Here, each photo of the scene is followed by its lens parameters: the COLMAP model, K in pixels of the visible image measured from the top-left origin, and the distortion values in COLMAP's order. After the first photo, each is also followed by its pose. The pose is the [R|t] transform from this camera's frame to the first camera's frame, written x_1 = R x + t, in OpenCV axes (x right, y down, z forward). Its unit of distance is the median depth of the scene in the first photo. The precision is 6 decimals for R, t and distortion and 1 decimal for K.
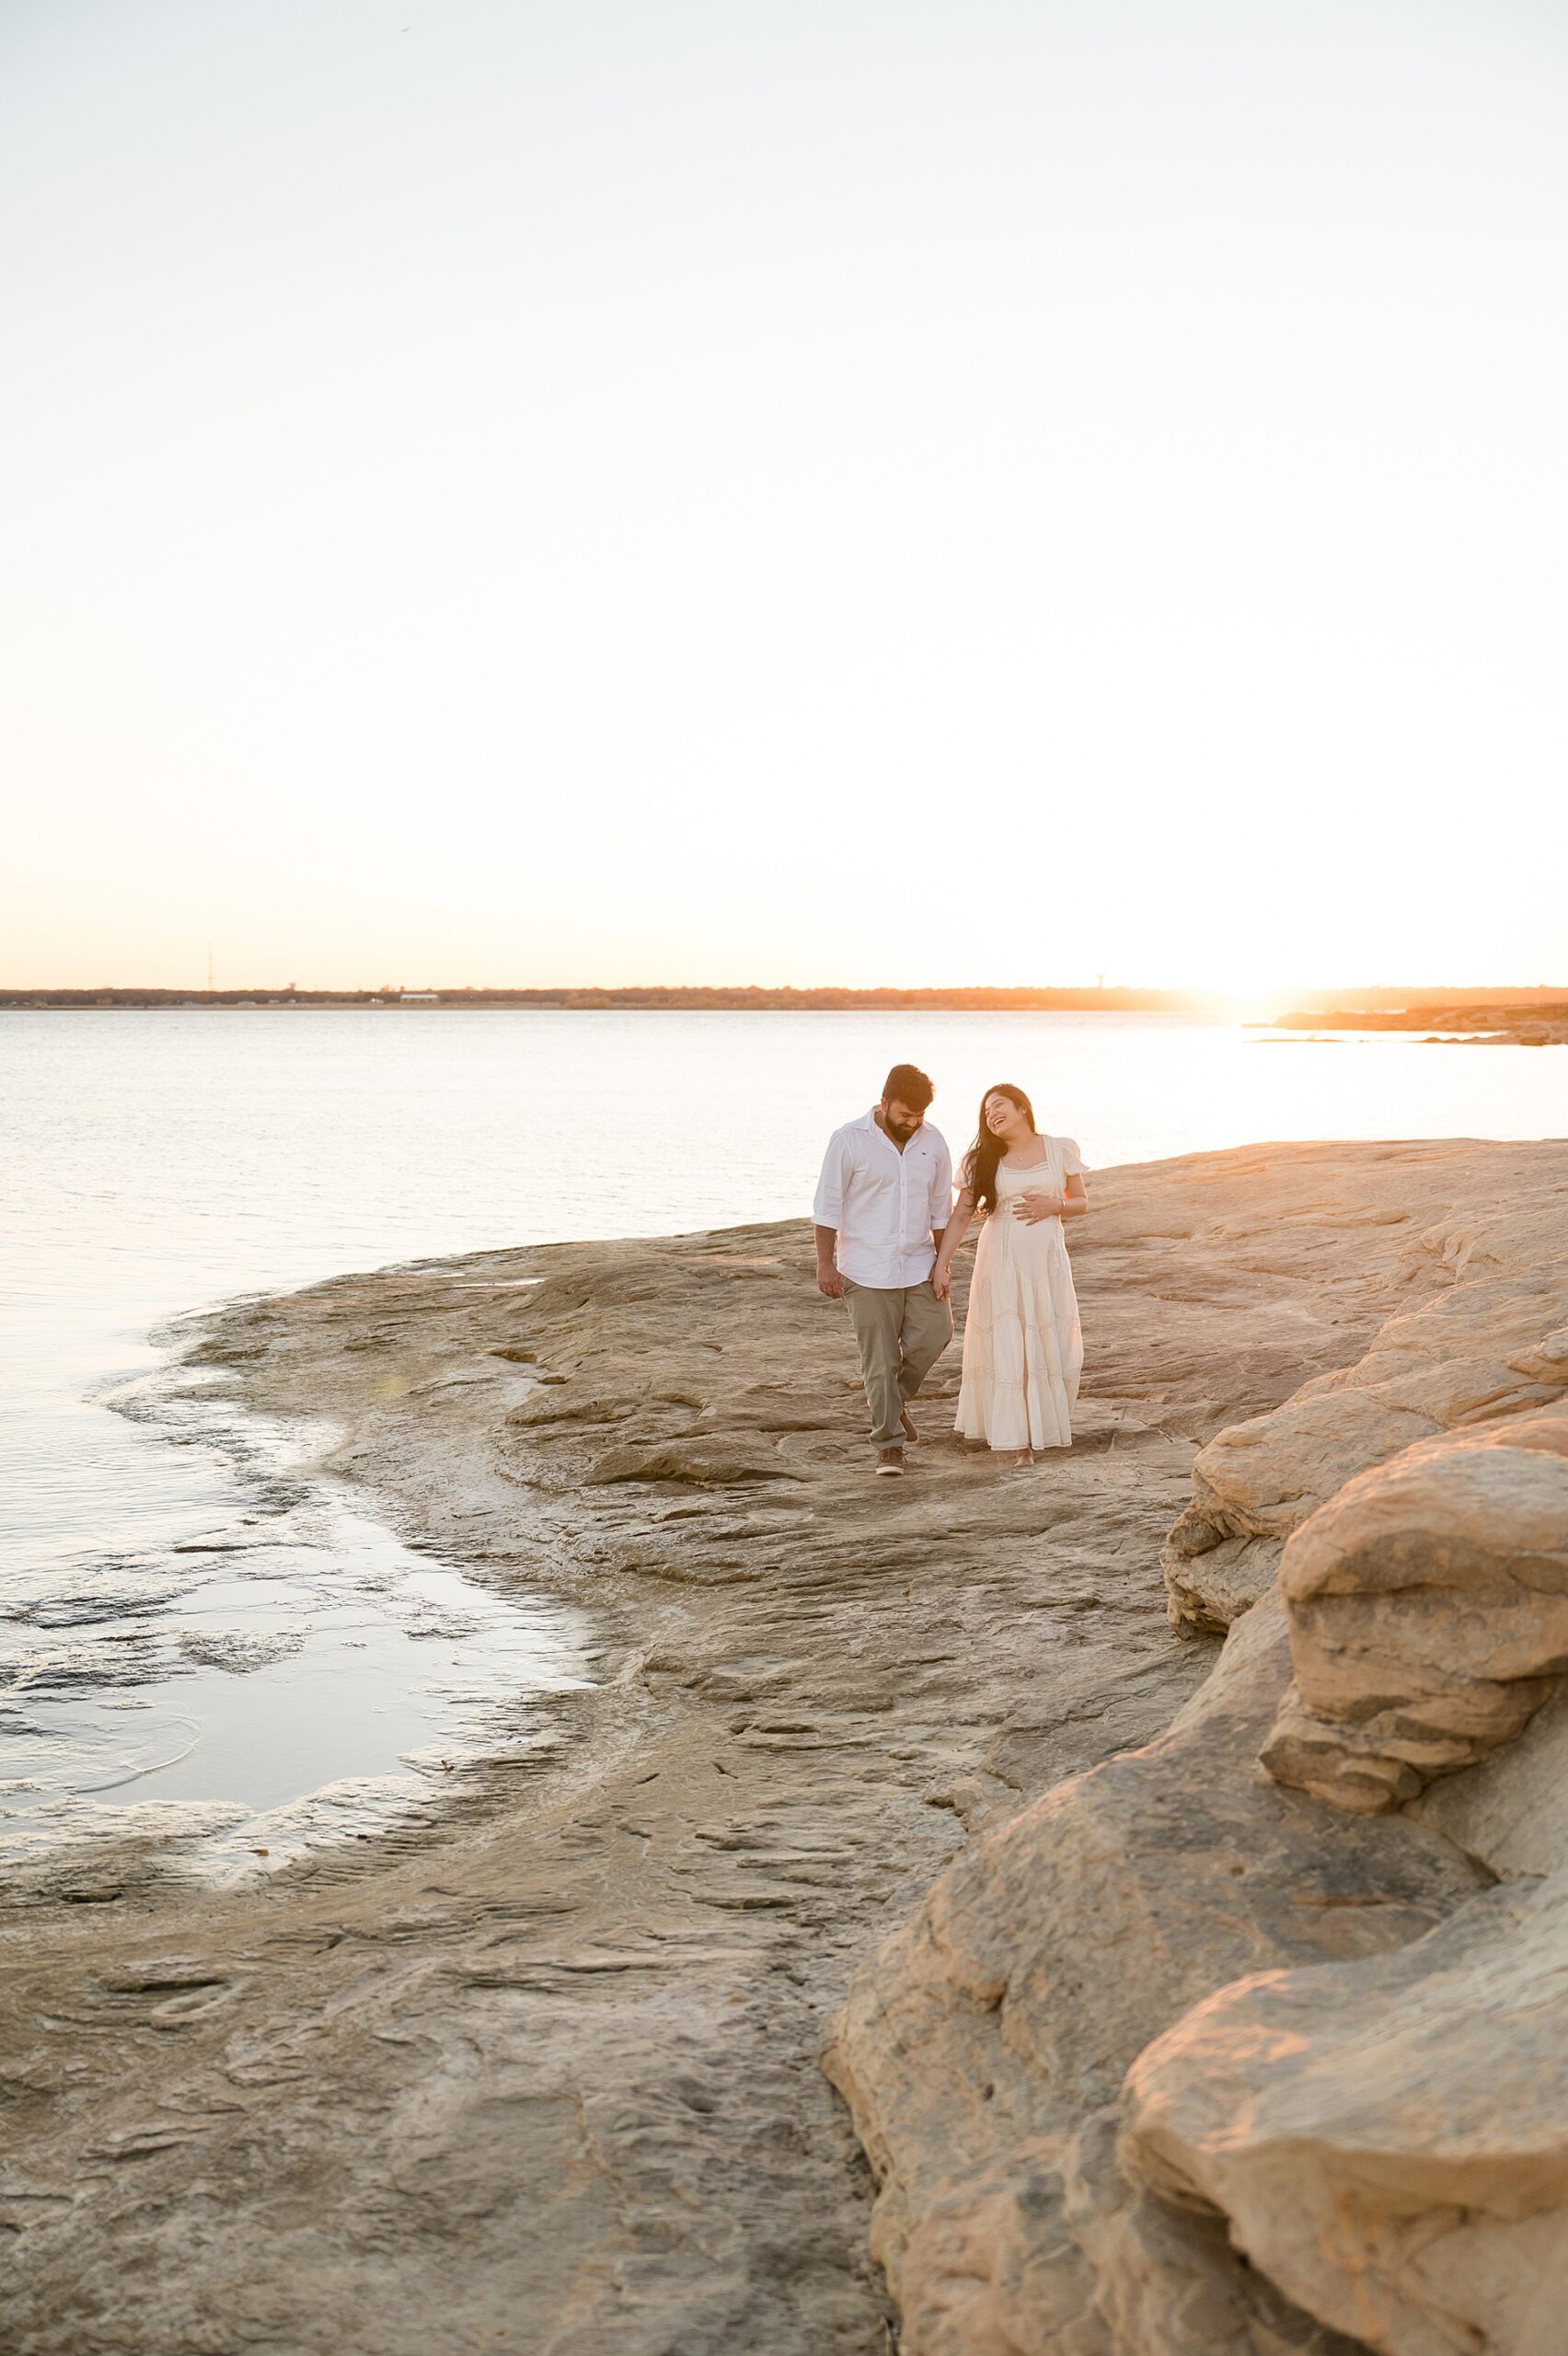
lens RADIAL K [[2325.9, 0, 739.1], [0, 2325.9, 1180.9], [0, 0, 1]] dist [0.000973, 0.001594]
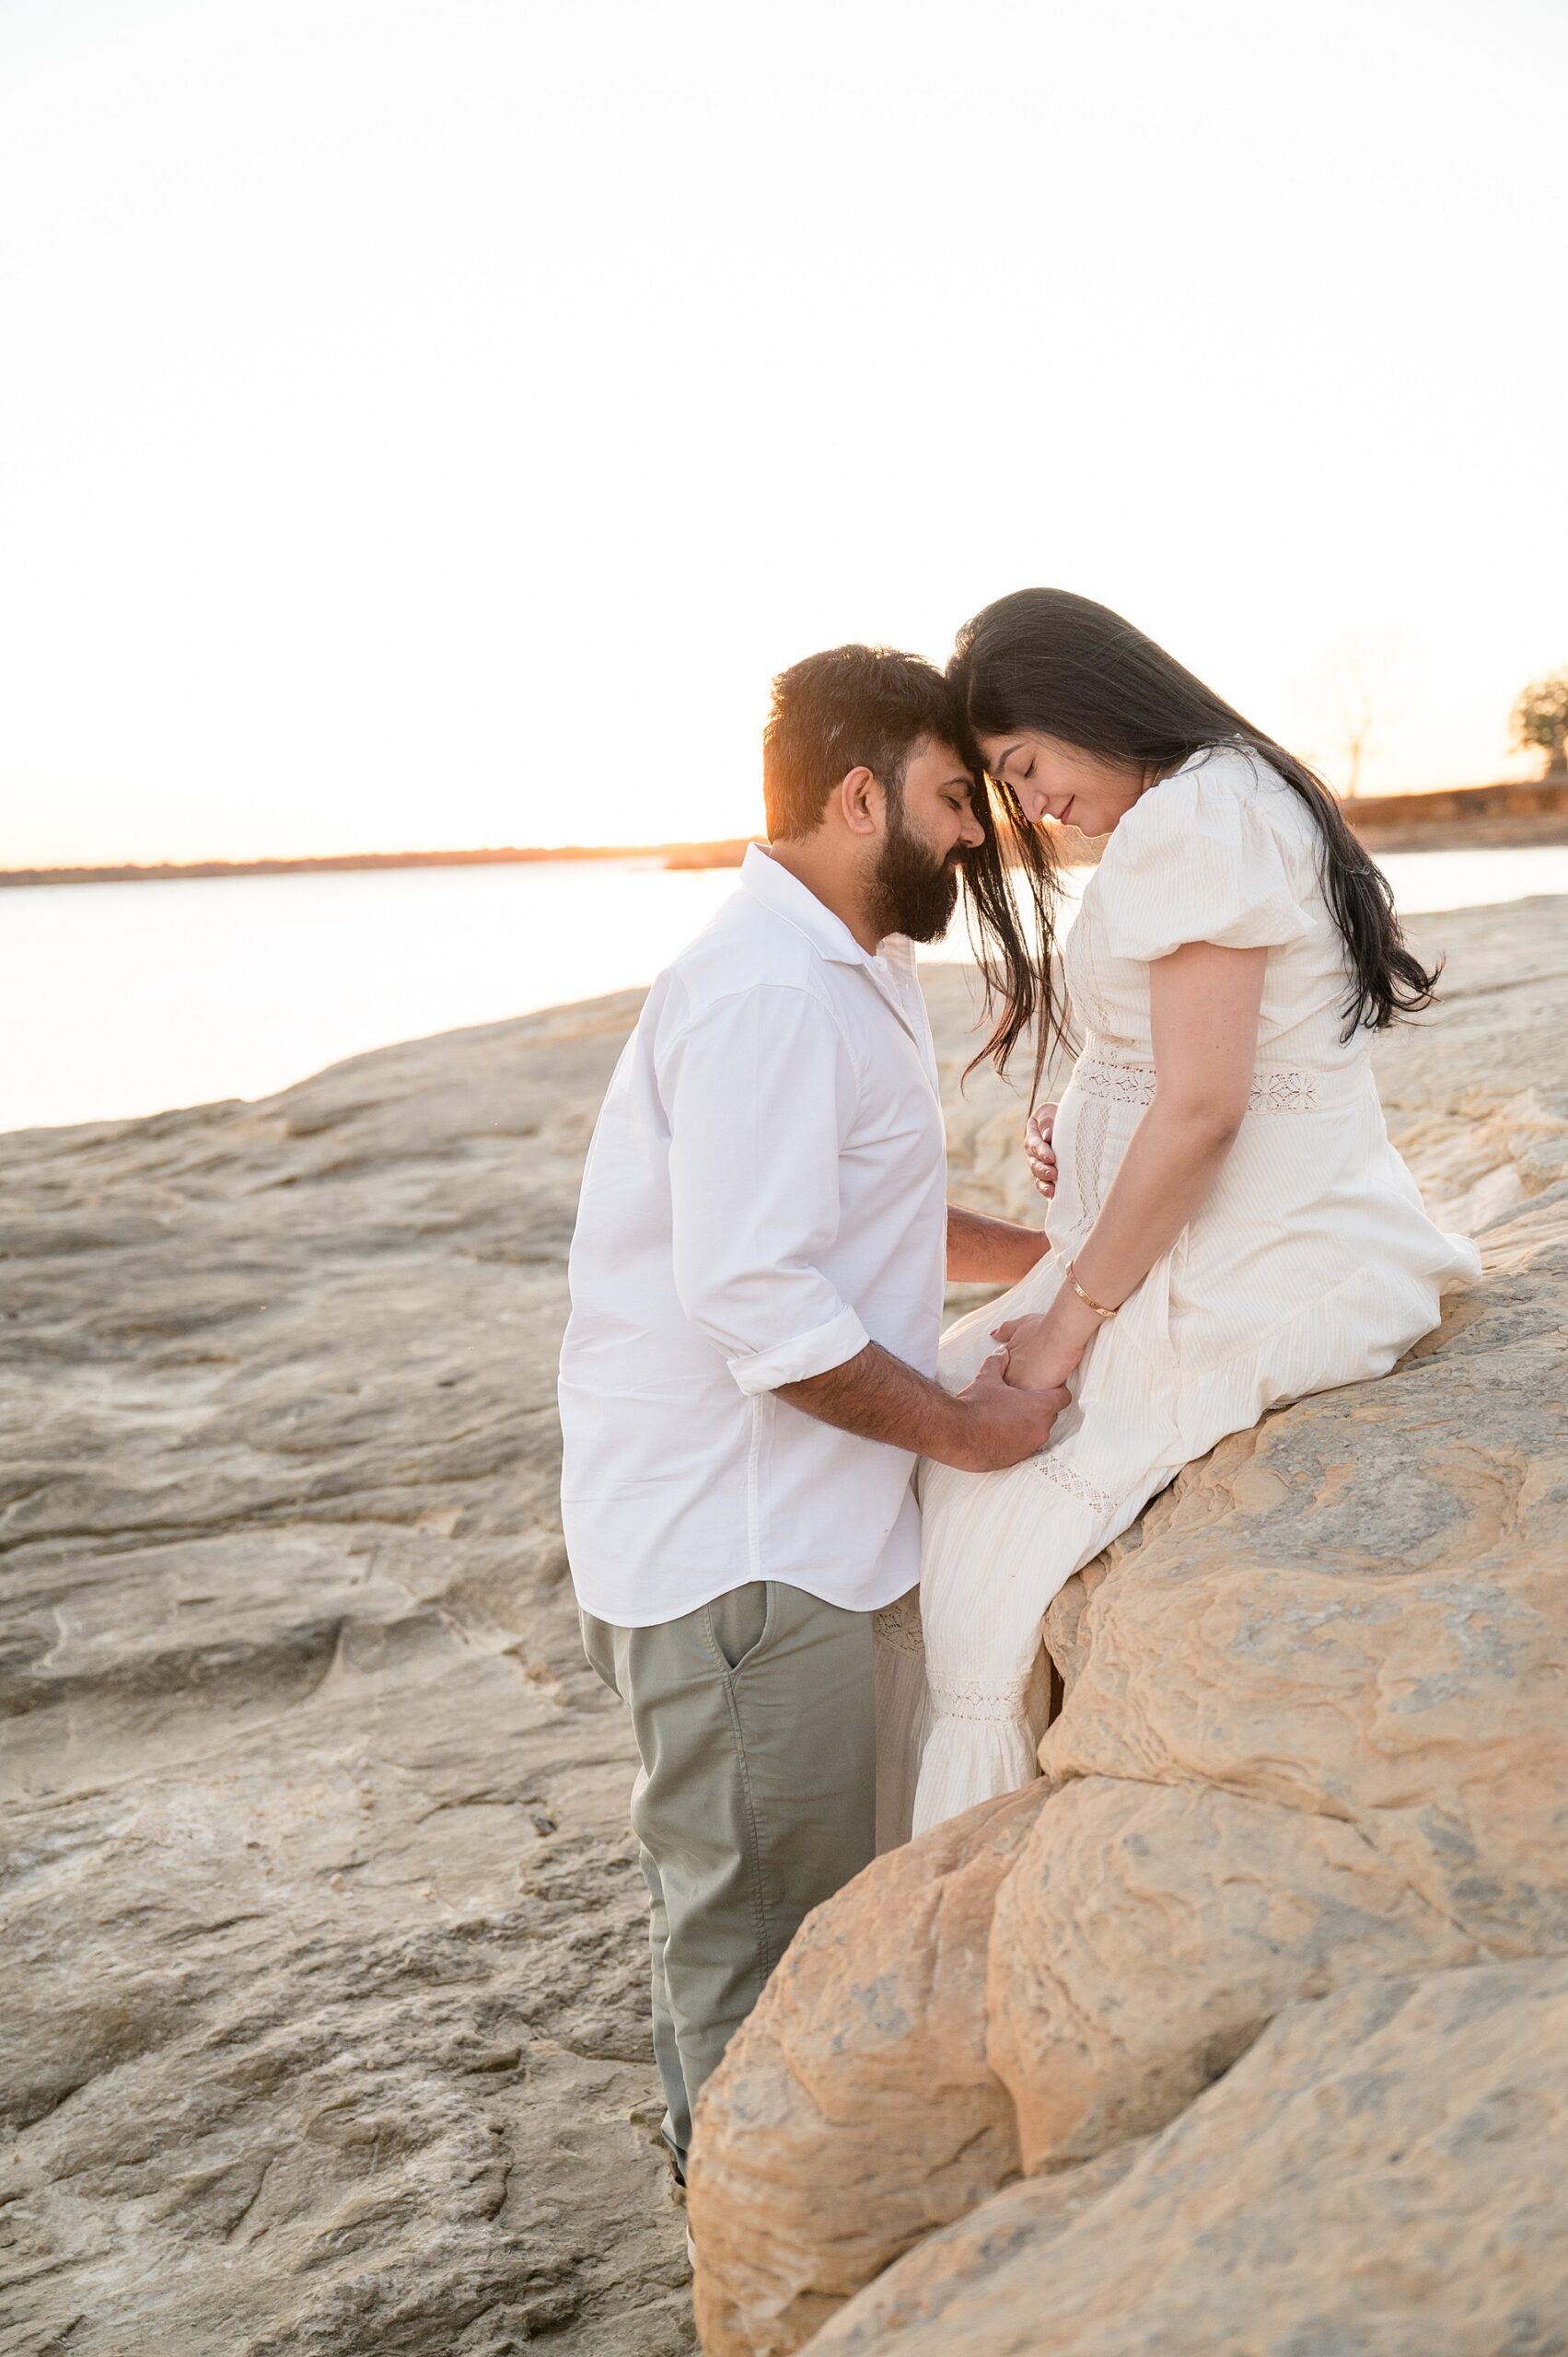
lens RADIAL K [[2327.1, 0, 739.1], [0, 2327.1, 1181.4], [0, 0, 1]] dist [0.000973, 0.001594]
pose [[0.965295, -0.074932, 0.250181, 0.136627], [0.060314, 0.996021, 0.065603, -0.002470], [-0.254101, -0.048237, 0.965974, 0.581903]]
